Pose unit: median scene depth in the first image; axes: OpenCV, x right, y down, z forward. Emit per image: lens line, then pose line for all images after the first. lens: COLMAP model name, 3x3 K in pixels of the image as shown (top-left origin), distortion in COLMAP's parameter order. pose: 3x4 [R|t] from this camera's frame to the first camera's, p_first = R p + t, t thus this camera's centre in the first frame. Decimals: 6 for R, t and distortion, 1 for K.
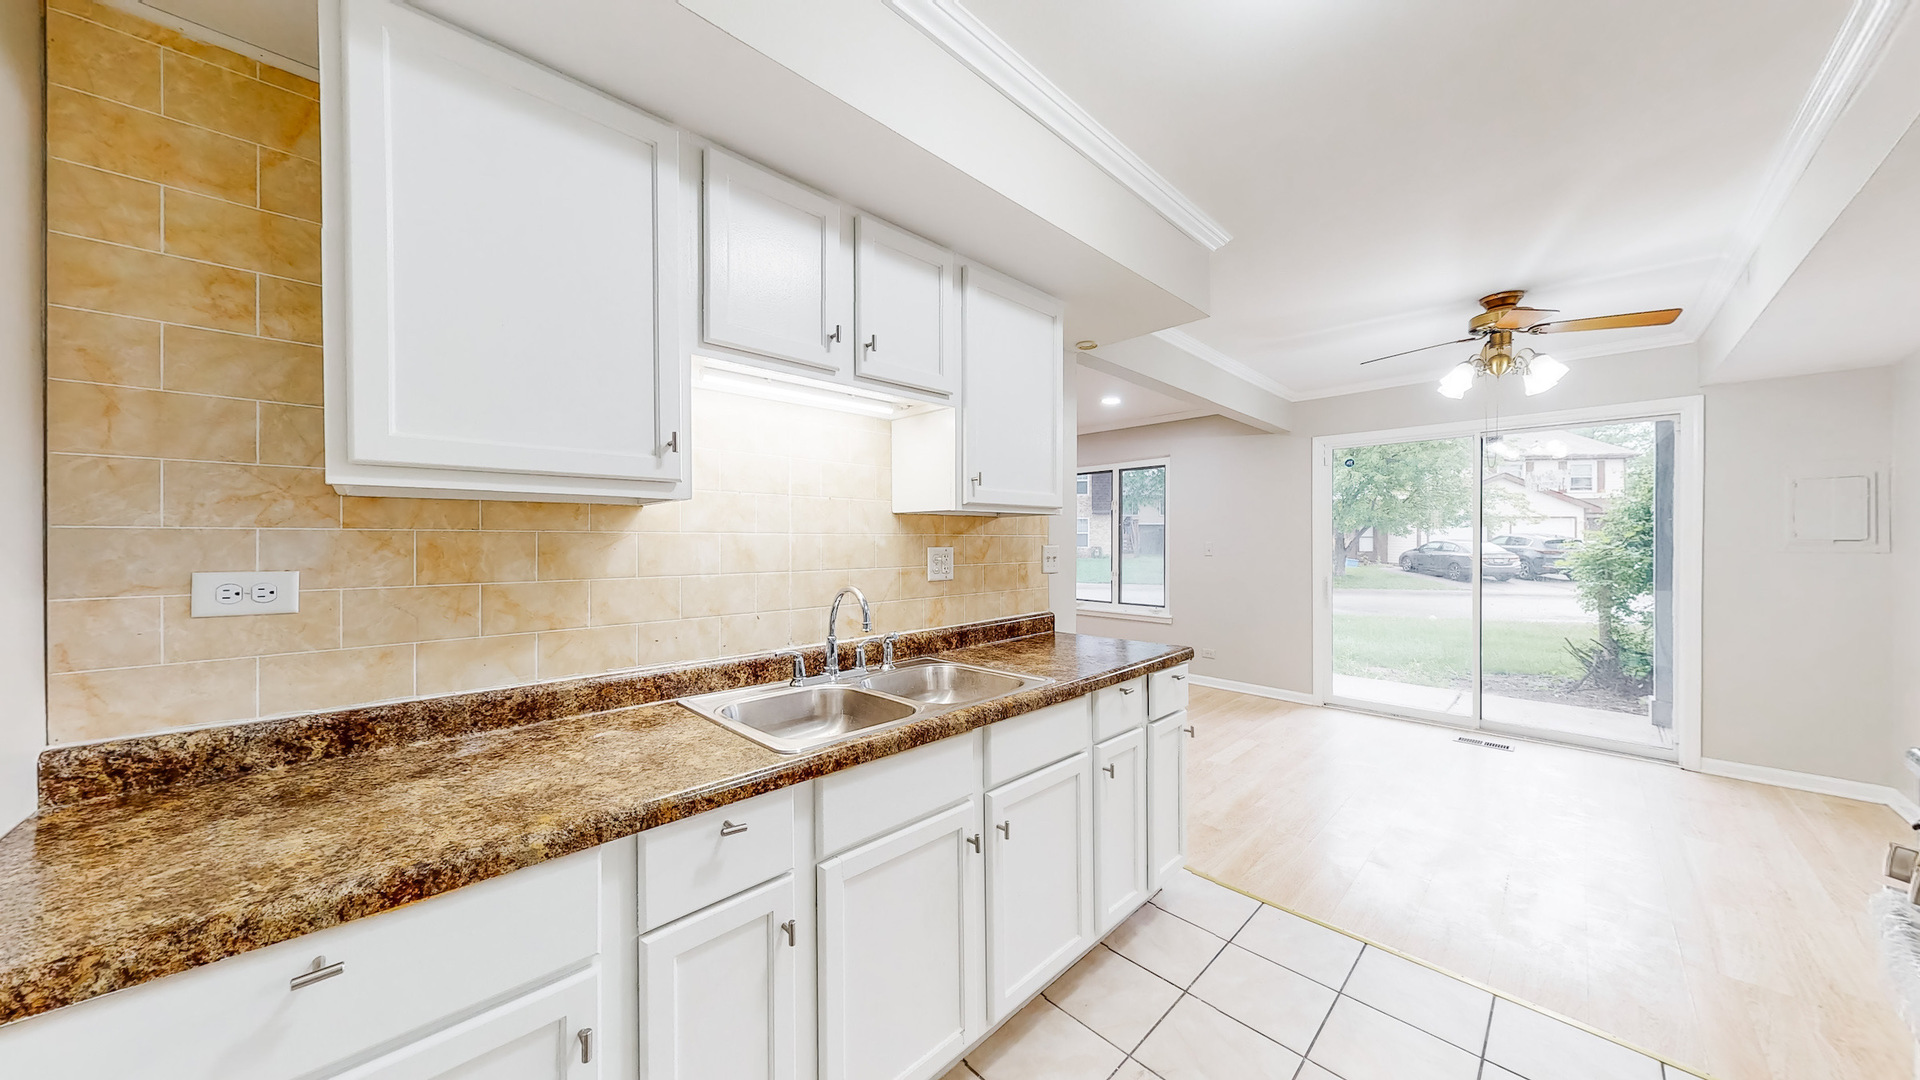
lens RADIAL K [[591.5, 0, 962.4], [0, 591.5, 540.3], [0, 0, 1]] dist [-0.004245, -0.000026]
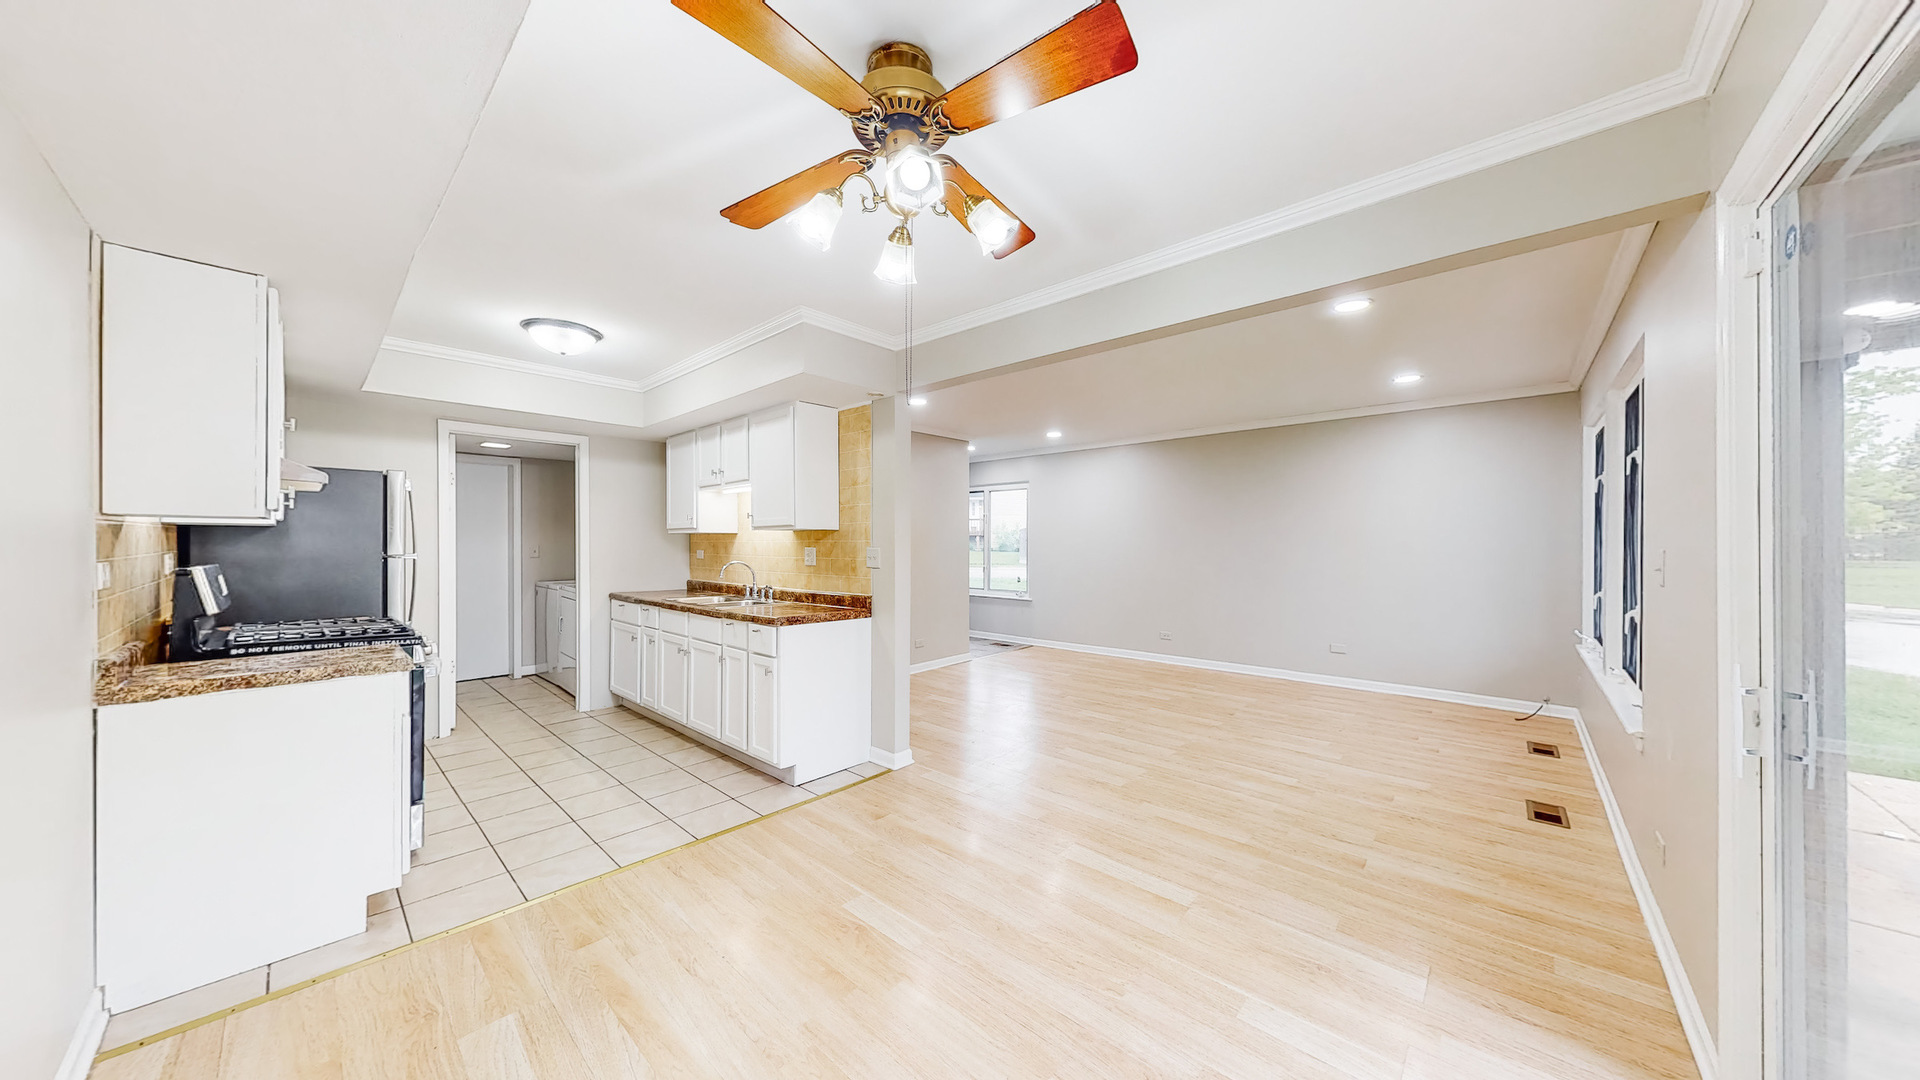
lens RADIAL K [[591.5, 0, 952.7], [0, 591.5, 544.4], [0, 0, 1]] dist [-0.004245, -0.000026]
pose [[0.062932, -0.004223, -0.998009, 1.787175], [-0.002524, 0.999987, -0.004391, 0.008503], [0.998015, 0.002796, 0.062921, 1.285471]]
